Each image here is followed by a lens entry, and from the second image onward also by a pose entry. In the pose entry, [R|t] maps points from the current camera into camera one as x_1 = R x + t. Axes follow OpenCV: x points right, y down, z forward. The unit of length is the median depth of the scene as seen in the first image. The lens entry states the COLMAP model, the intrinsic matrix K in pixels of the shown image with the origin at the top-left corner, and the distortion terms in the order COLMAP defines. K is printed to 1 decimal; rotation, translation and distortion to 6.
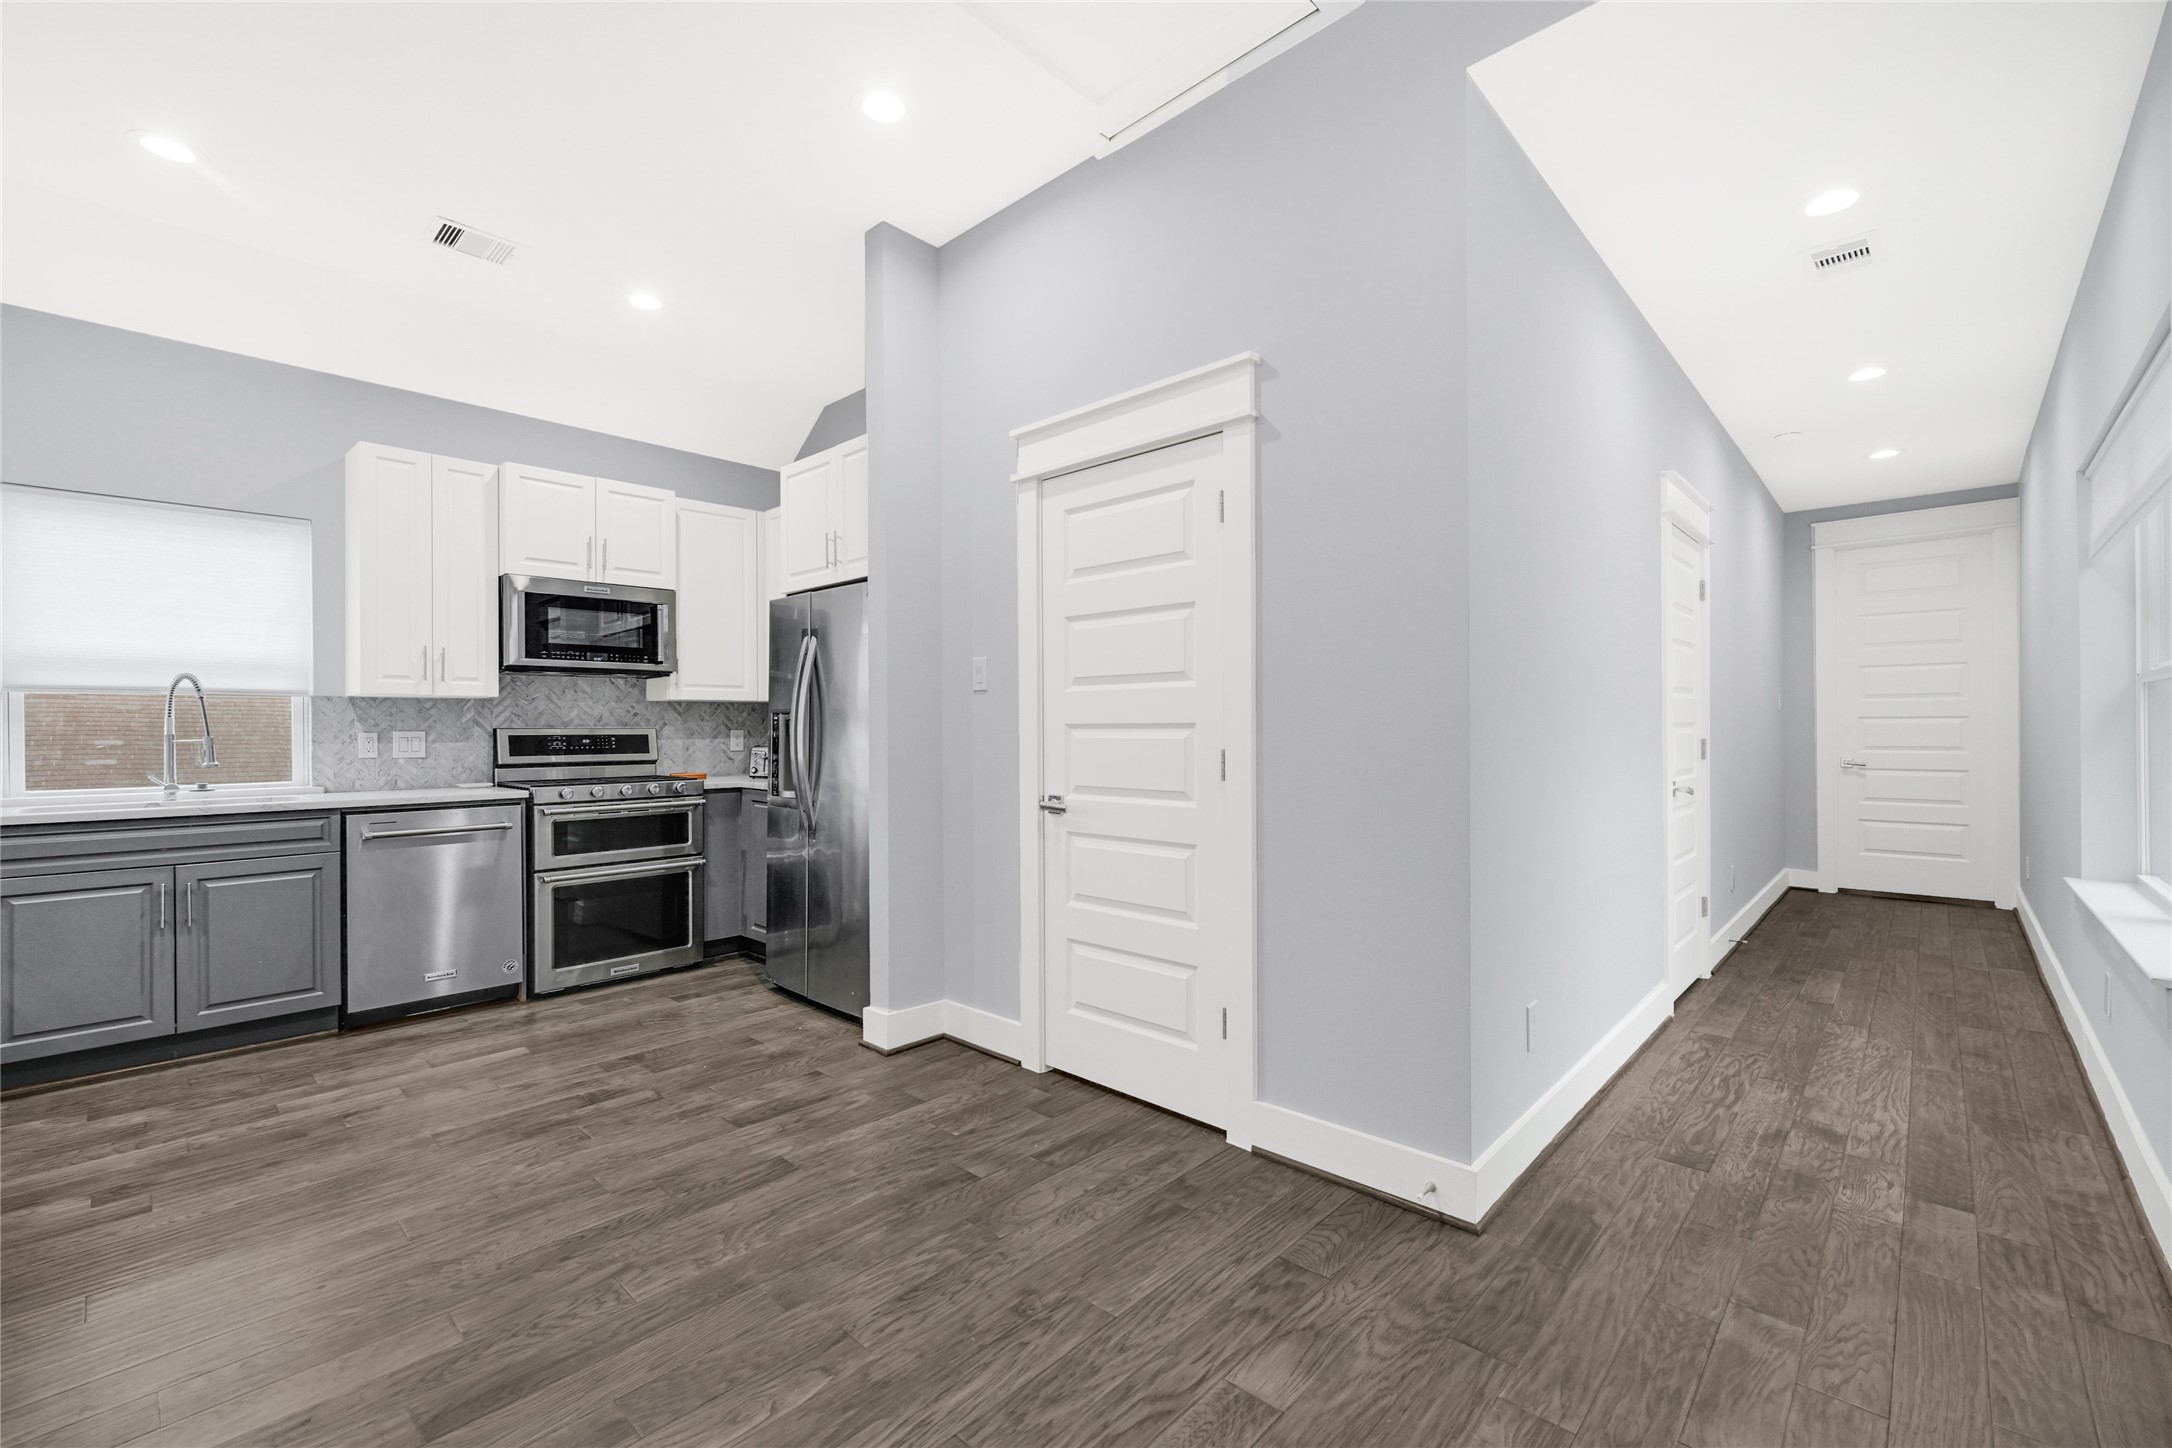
lens RADIAL K [[898.6, 0, 1102.5], [0, 898.6, 726.6], [0, 0, 1]] dist [-0.002987, -0.000213]
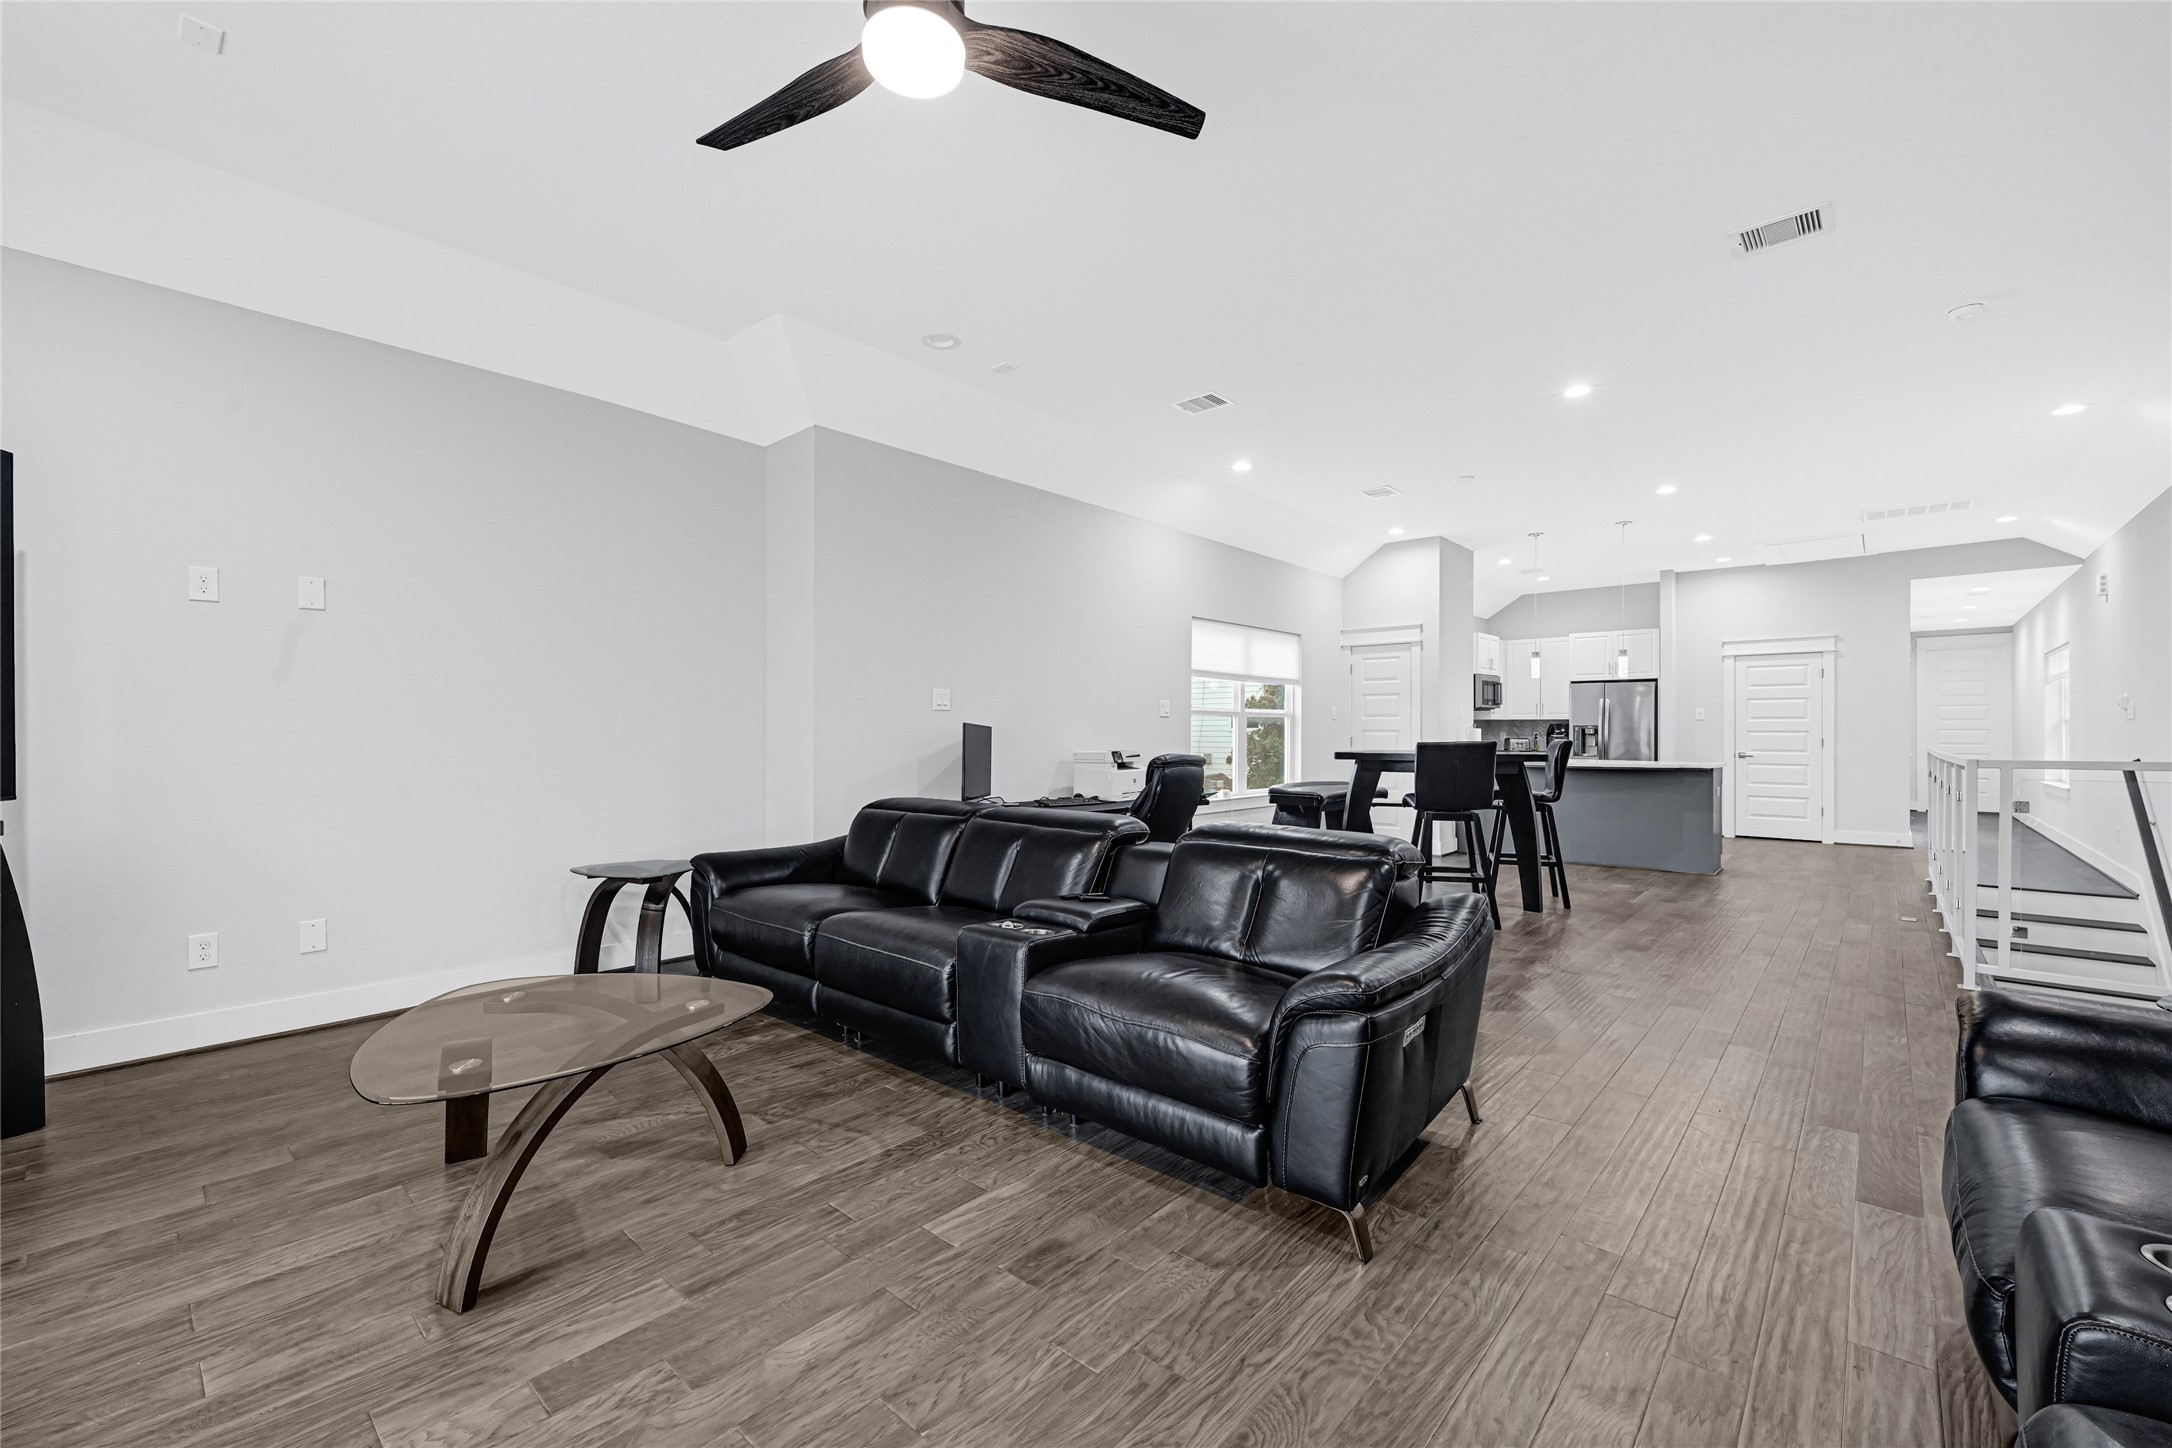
lens RADIAL K [[898.6, 0, 1071.8], [0, 898.6, 729.4], [0, 0, 1]] dist [-0.002987, -0.000213]
pose [[0.999831, 0.008447, 0.016301, -2.506854], [-0.008447, 0.999964, -0.000110, 0.013883], [-0.016301, -0.000028, 0.999867, -2.204590]]
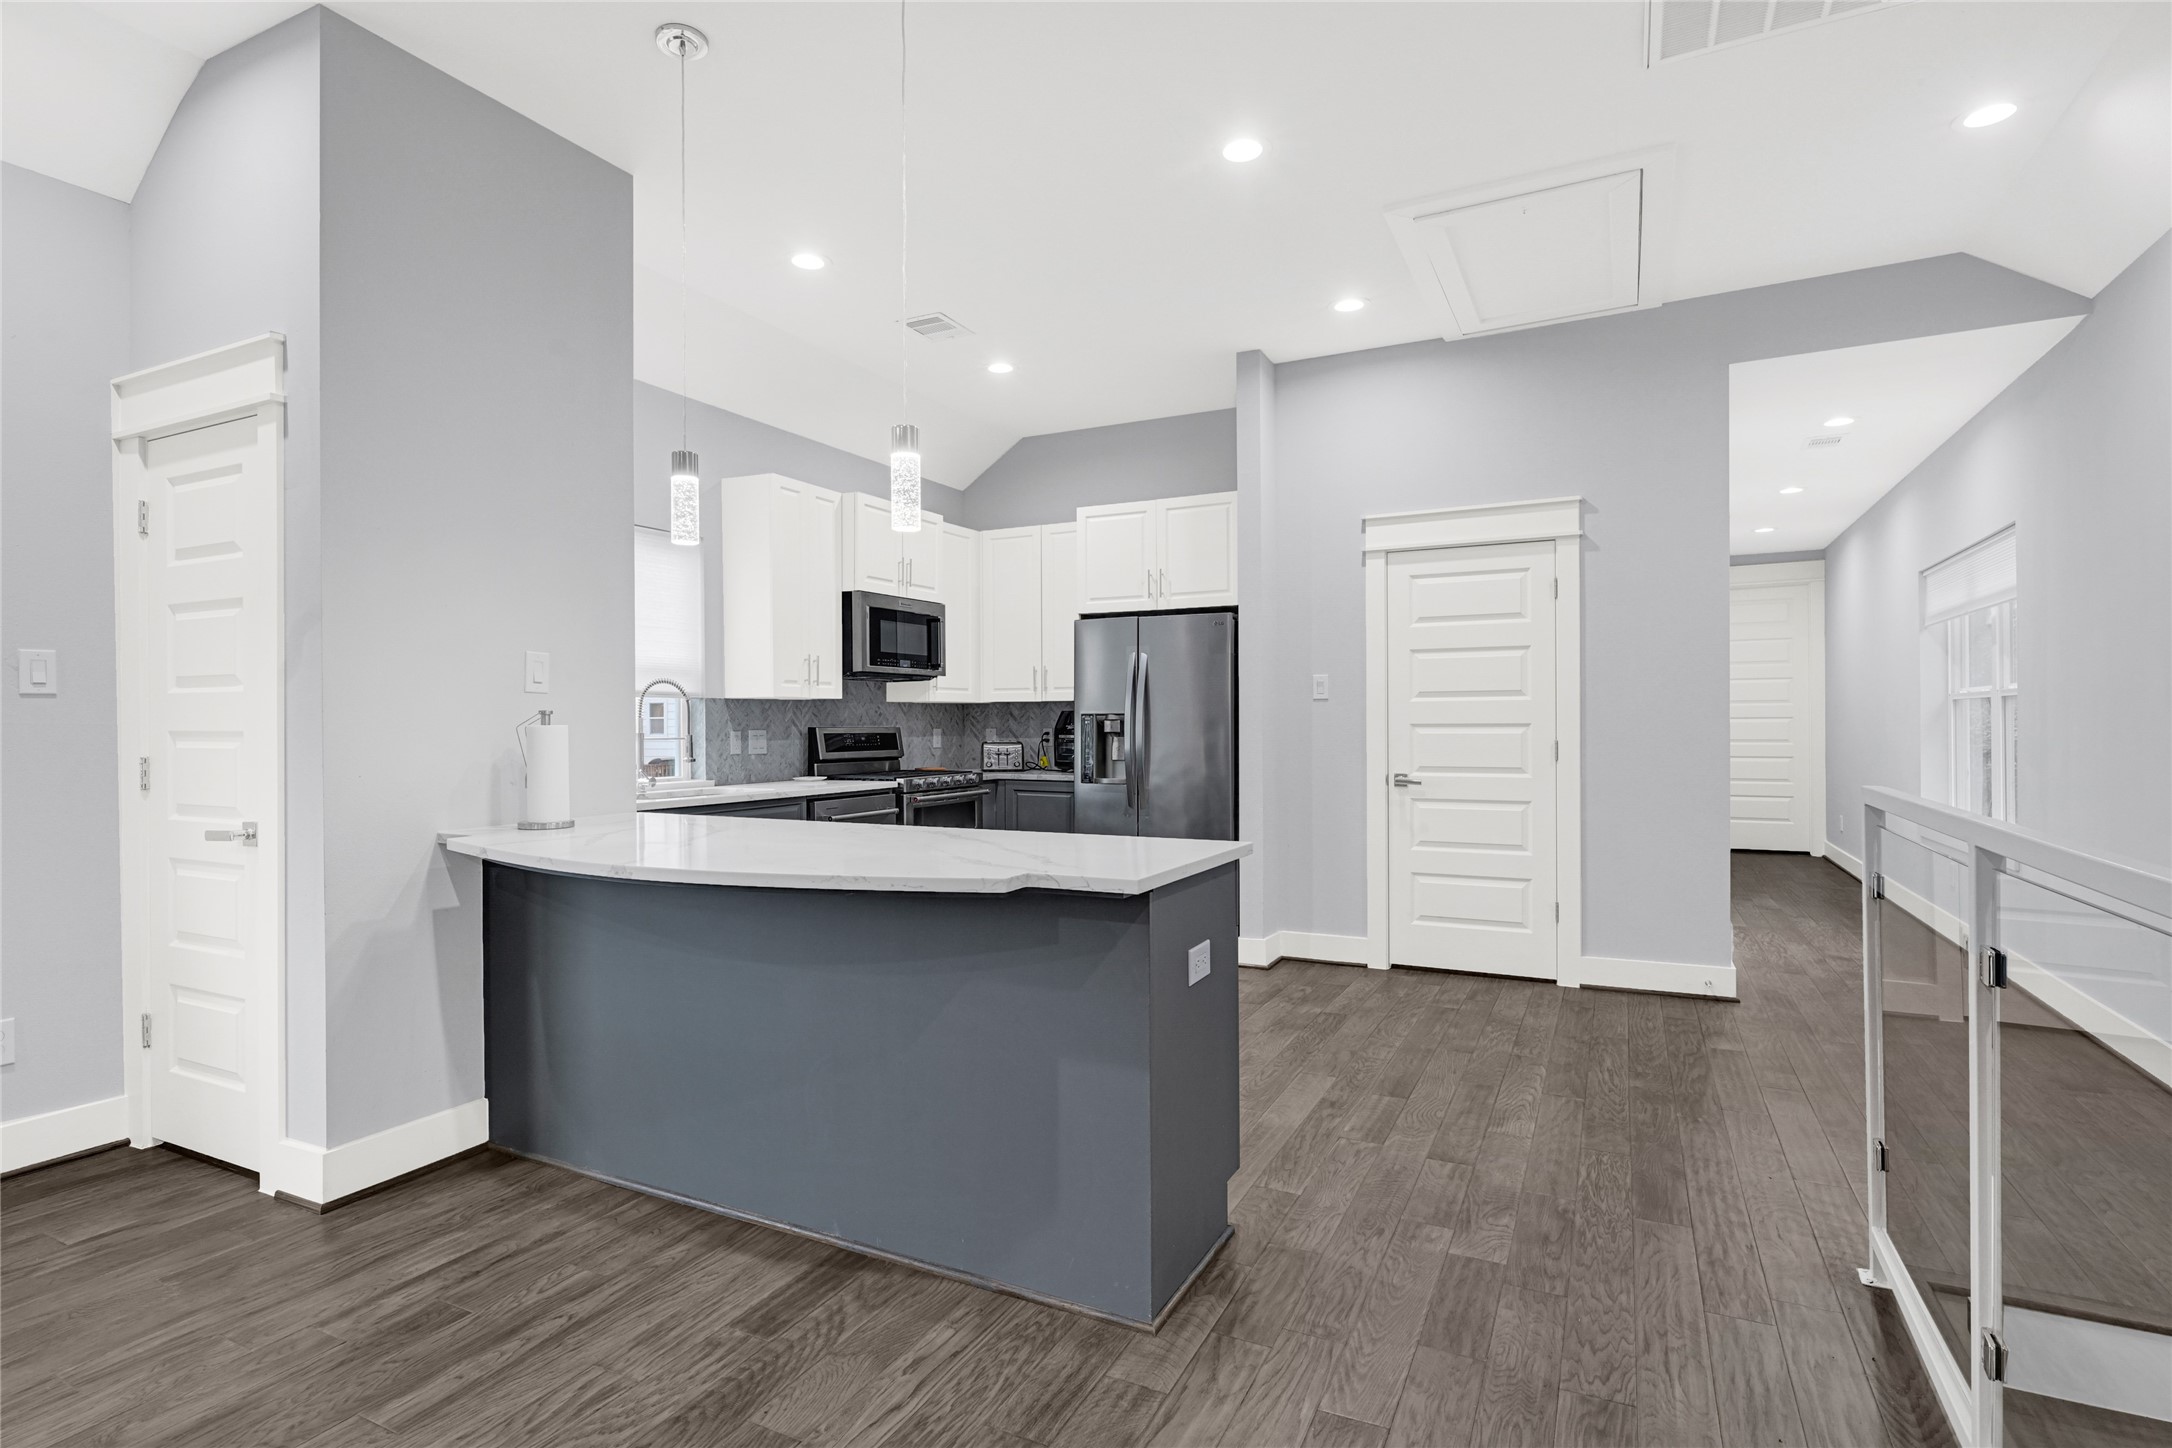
lens RADIAL K [[1058.3, 0, 1095.1], [0, 1058.3, 725.6], [0, 0, 1]] dist [-0.001245, 0.000113]
pose [[0.959368, -0.000533, 0.282157, -0.970626], [0.000125, 0.999999, 0.001463, -0.002500], [-0.282158, -0.001369, 0.959367, -0.470093]]
